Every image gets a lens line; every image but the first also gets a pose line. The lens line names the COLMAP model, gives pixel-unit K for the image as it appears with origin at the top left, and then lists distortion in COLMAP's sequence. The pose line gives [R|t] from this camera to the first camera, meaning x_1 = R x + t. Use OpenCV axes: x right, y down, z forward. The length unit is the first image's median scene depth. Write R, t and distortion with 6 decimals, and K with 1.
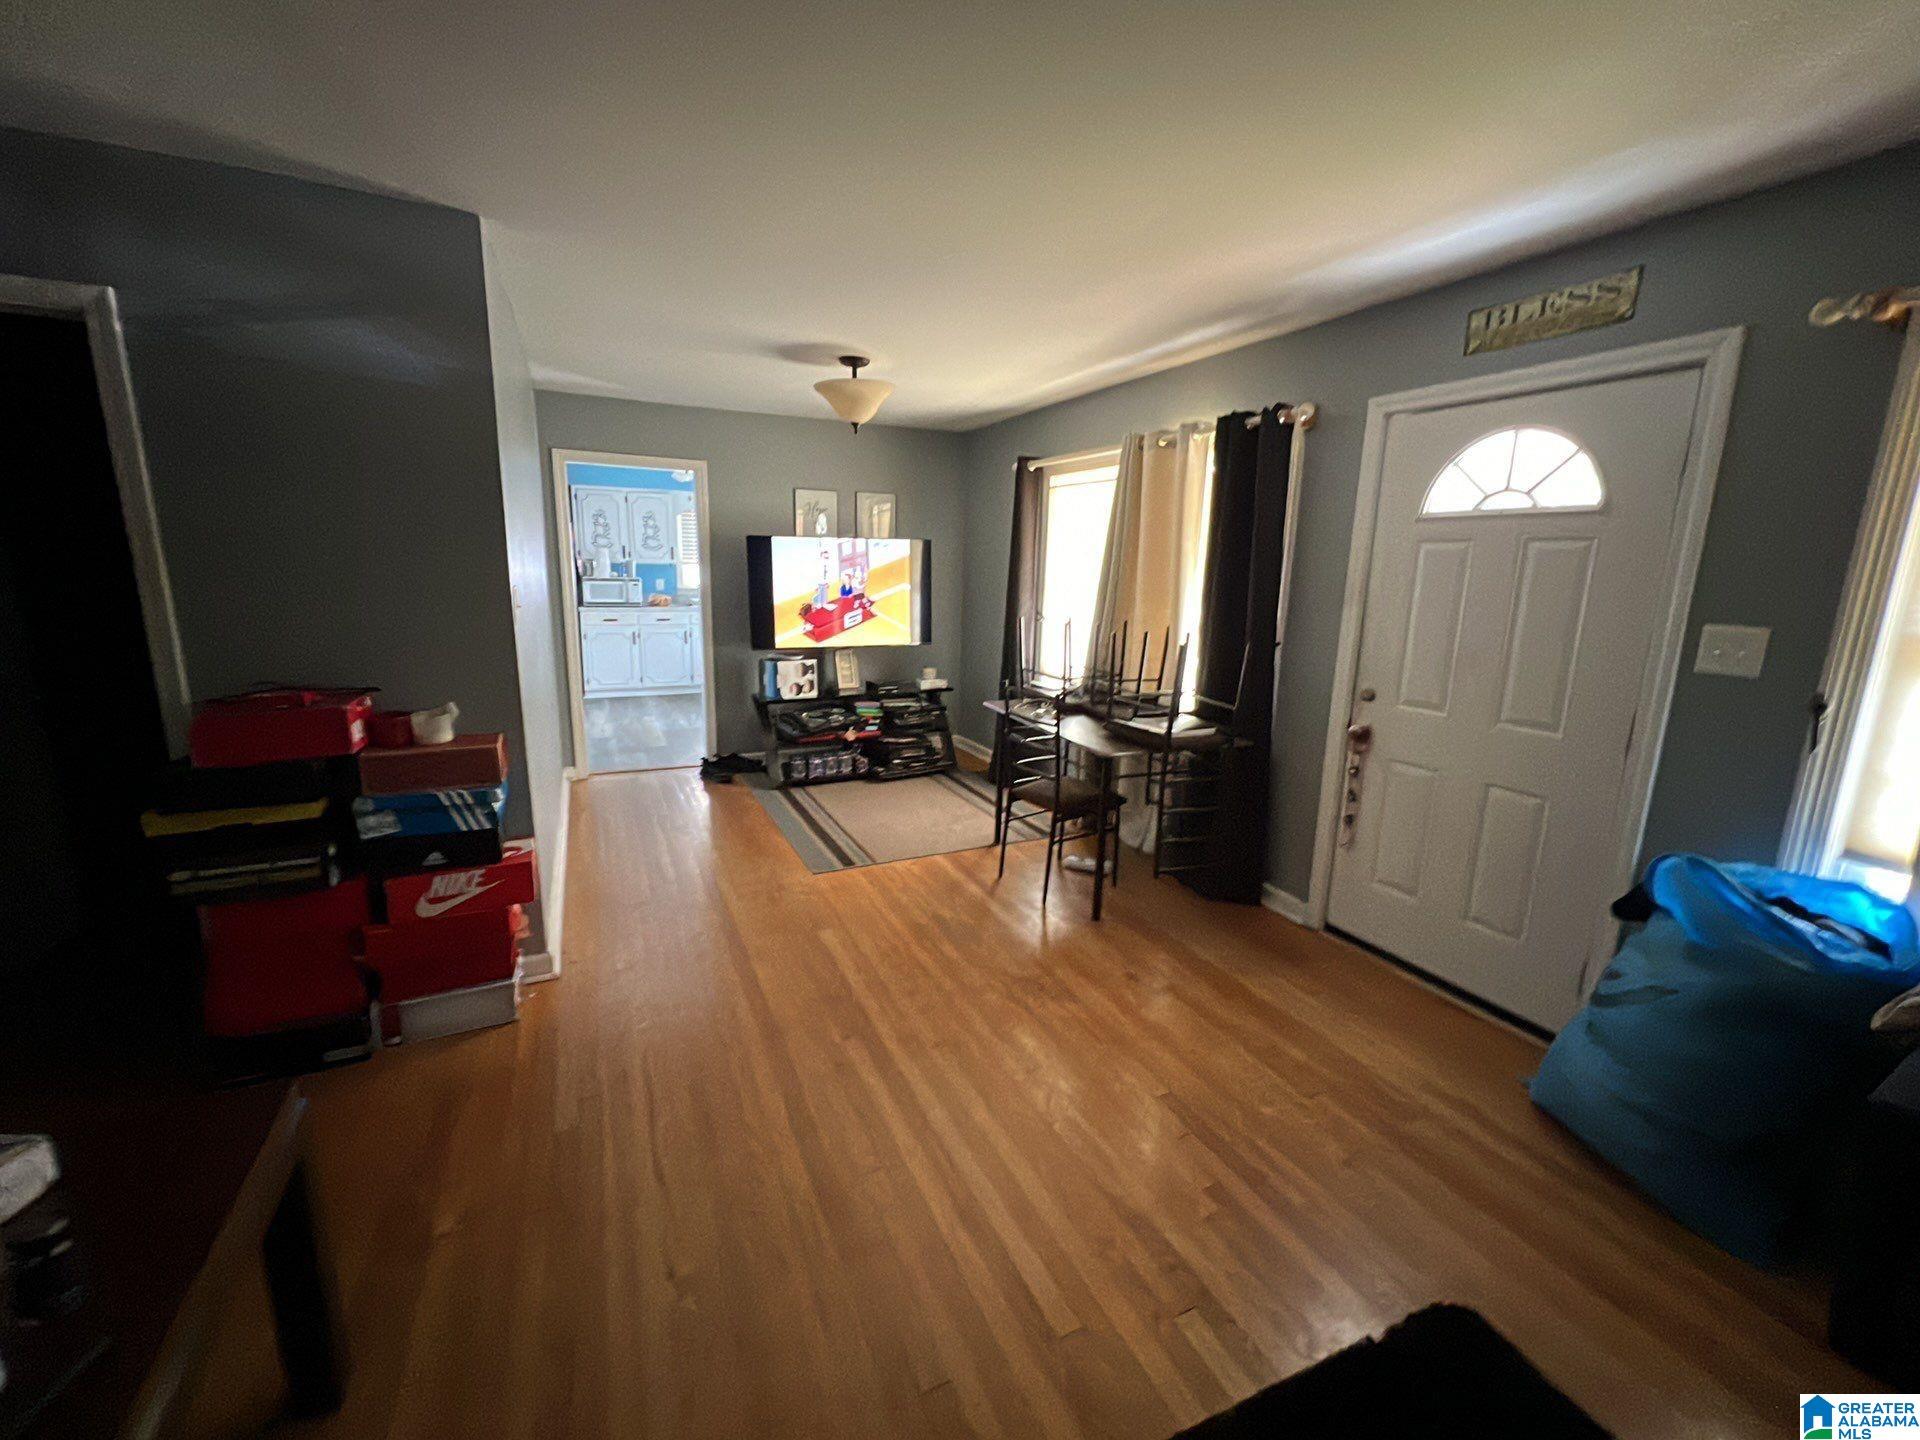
lens RADIAL K [[782.1, 0, 955.2], [0, 782.1, 712.3], [0, 0, 1]] dist [0.001407, 0.000530]
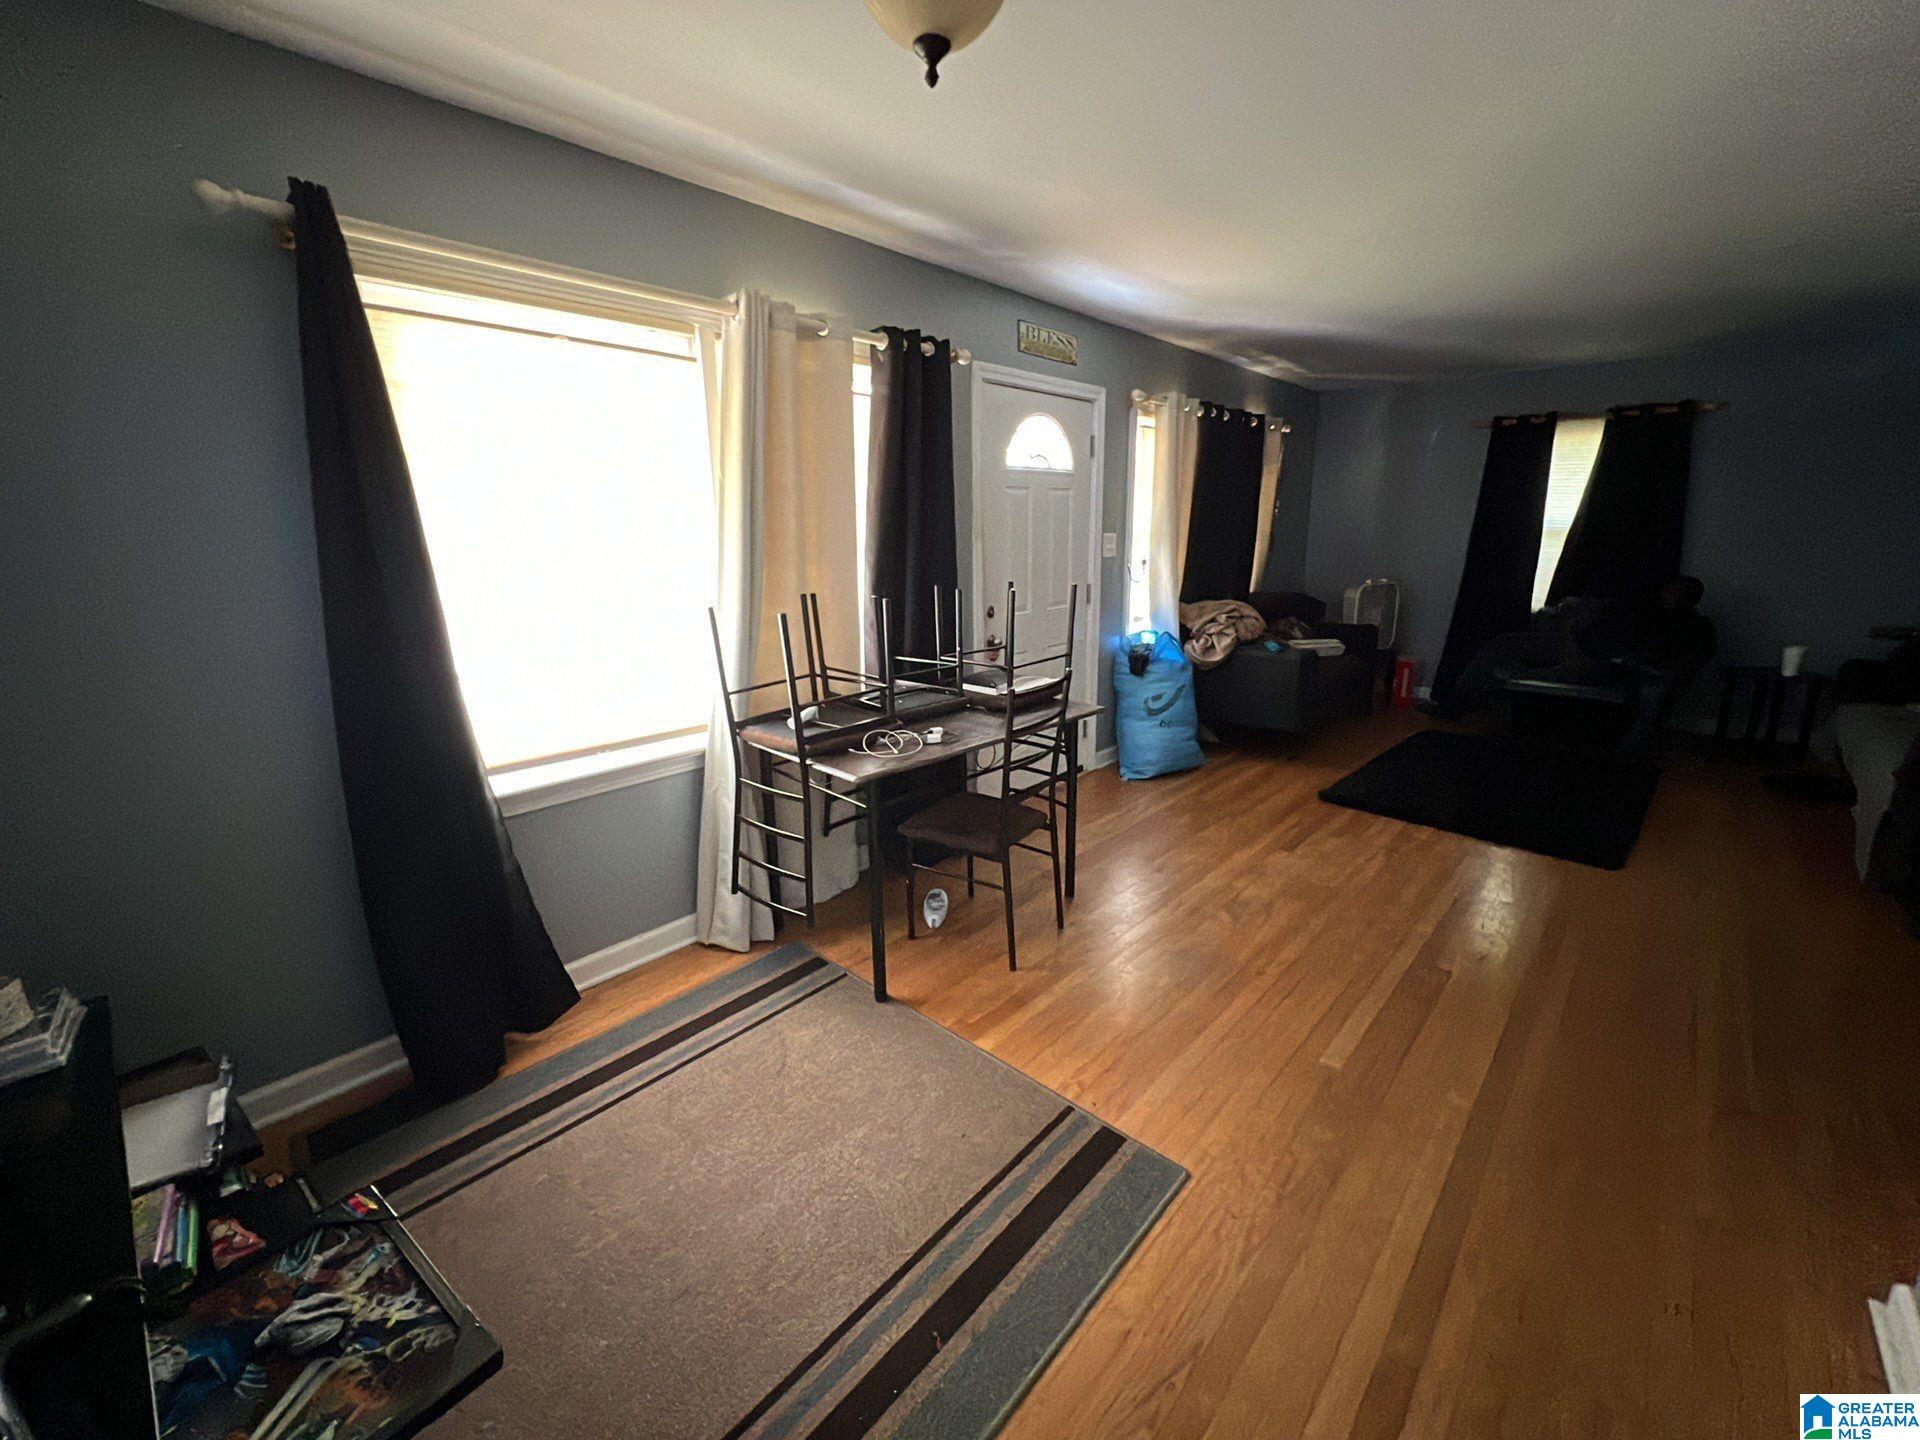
lens RADIAL K [[782.1, 0, 955.2], [0, 782.1, 712.3], [0, 0, 1]] dist [0.001407, 0.000530]
pose [[-0.379058, -0.251726, 0.890477, -0.406110], [0.170104, 0.926938, 0.334442, -0.205295], [-0.909604, 0.278246, -0.308544, 1.006098]]
